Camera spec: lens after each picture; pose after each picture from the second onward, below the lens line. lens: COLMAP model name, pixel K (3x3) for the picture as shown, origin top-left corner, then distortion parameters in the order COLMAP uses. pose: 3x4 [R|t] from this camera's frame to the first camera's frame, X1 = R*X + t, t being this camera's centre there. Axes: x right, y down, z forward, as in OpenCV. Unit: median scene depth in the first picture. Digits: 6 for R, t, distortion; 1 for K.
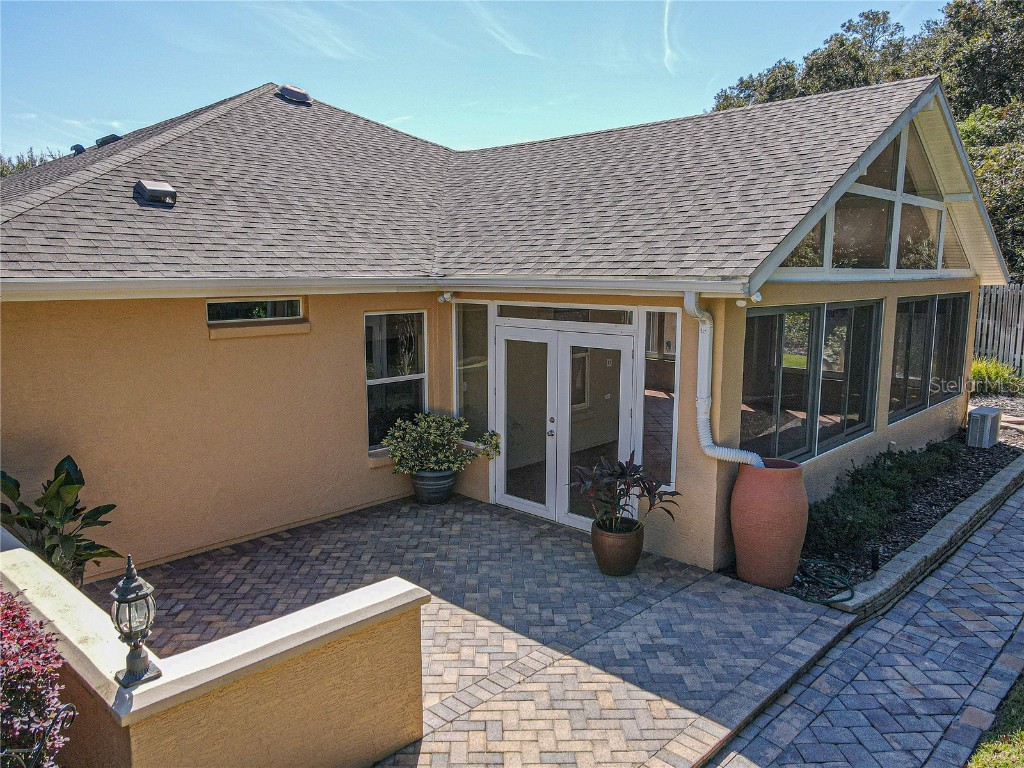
lens RADIAL K [[758.8, 0, 512.3], [0, 758.8, 388.0], [0, 0, 1]] dist [-0.001544, 0.026912]
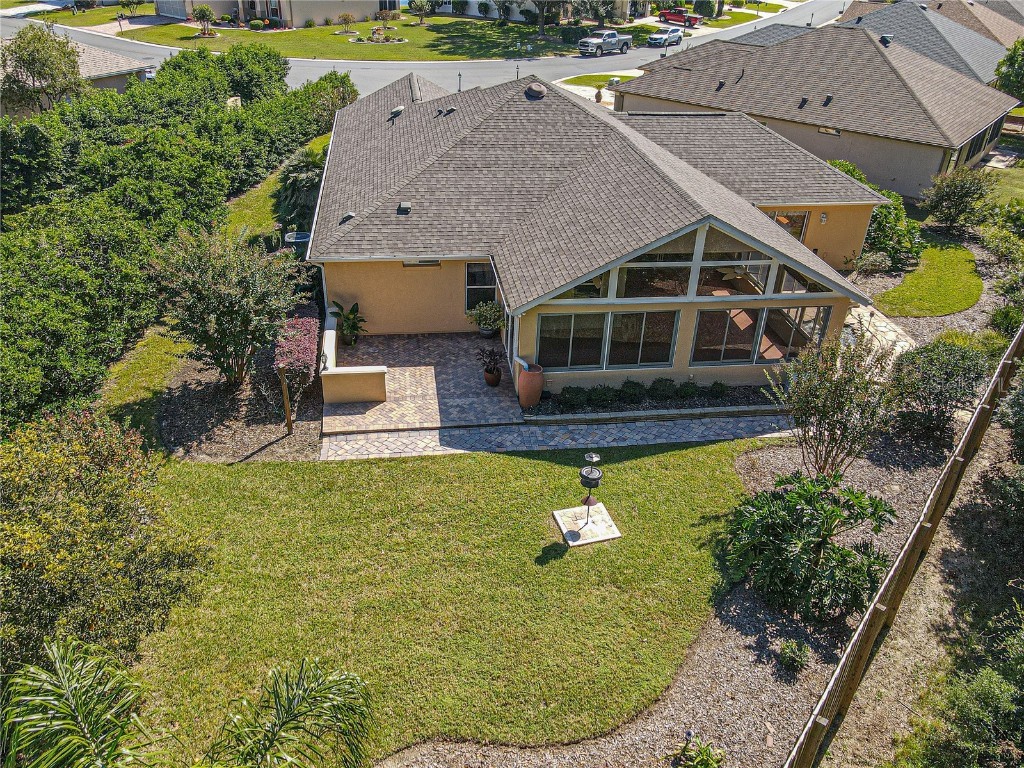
lens RADIAL K [[805.4, 0, 514.4], [0, 805.4, 382.3], [0, 0, 1]] dist [-0.003780, 0.035742]
pose [[0.783339, 0.336046, -0.522927, 1.685799], [-0.129941, 0.911208, 0.390916, -0.917059], [0.607861, -0.238271, 0.757451, -1.209023]]
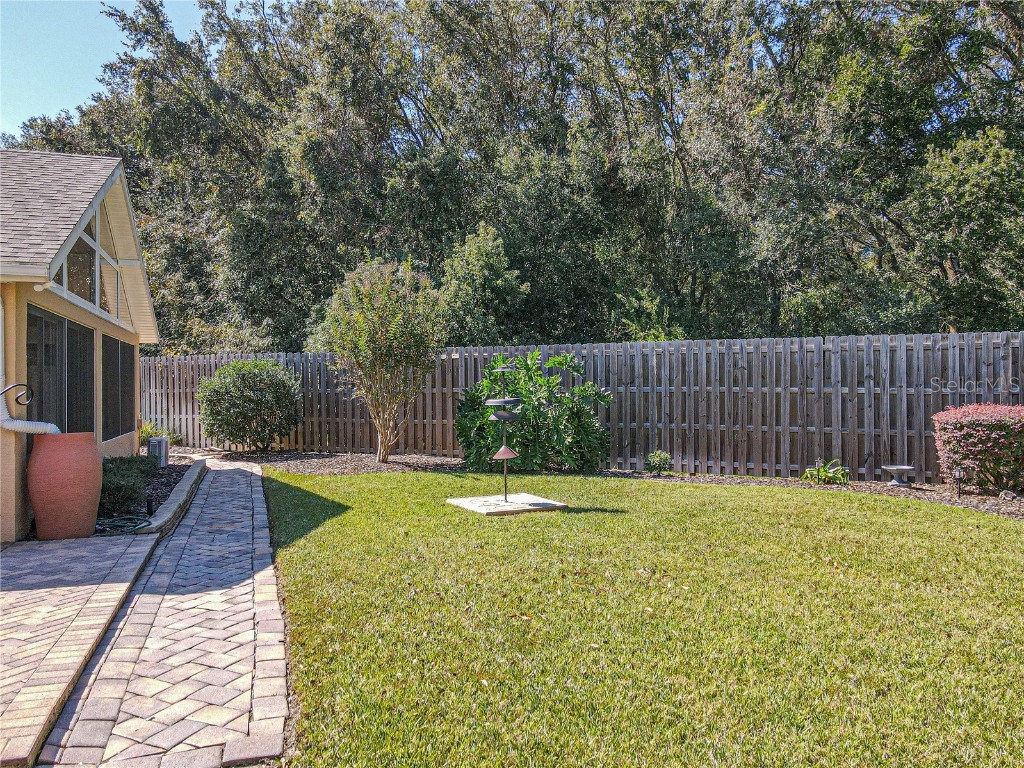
lens RADIAL K [[754.6, 0, 512.5], [0, 754.6, 389.0], [0, 0, 1]] dist [-0.006368, 0.025435]
pose [[0.457659, -0.002897, 0.889123, -0.326191], [0.140929, 0.987590, -0.069322, 0.184889], [-0.877888, 0.157029, 0.452387, -0.111897]]
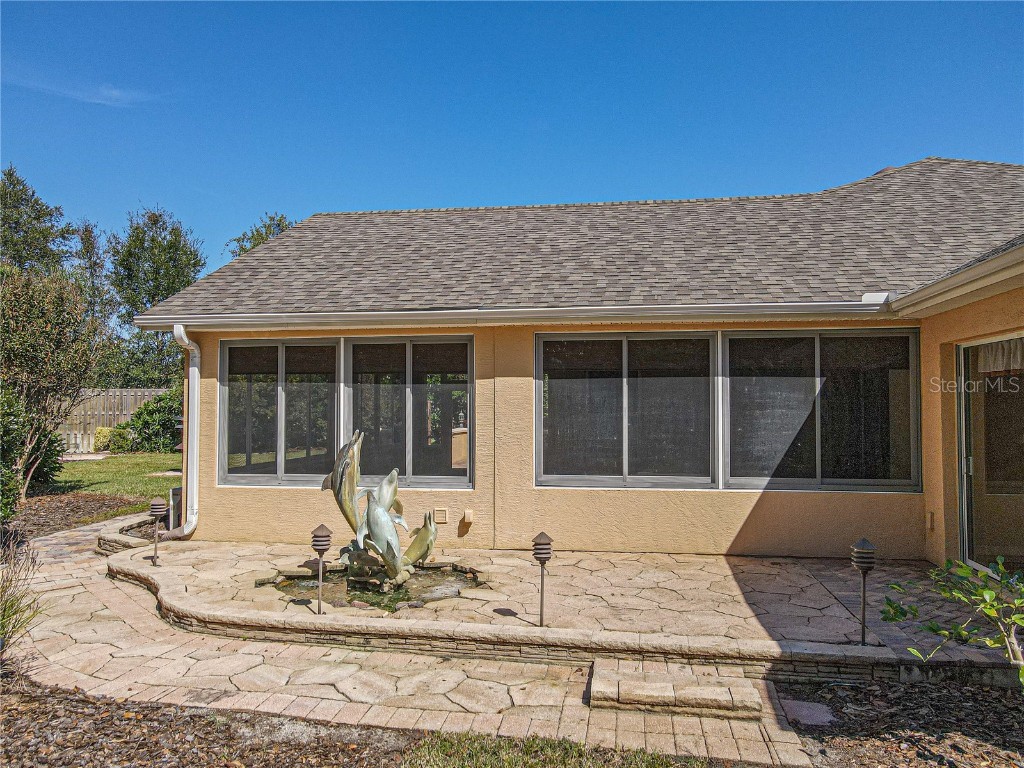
lens RADIAL K [[758.3, 0, 514.7], [0, 758.3, 381.7], [0, 0, 1]] dist [0.017474, 0.005595]
pose [[-0.829042, -0.019900, -0.558832, 1.276134], [-0.086932, 0.991803, 0.093647, -0.309482], [0.552387, 0.126218, -0.823977, 2.998250]]
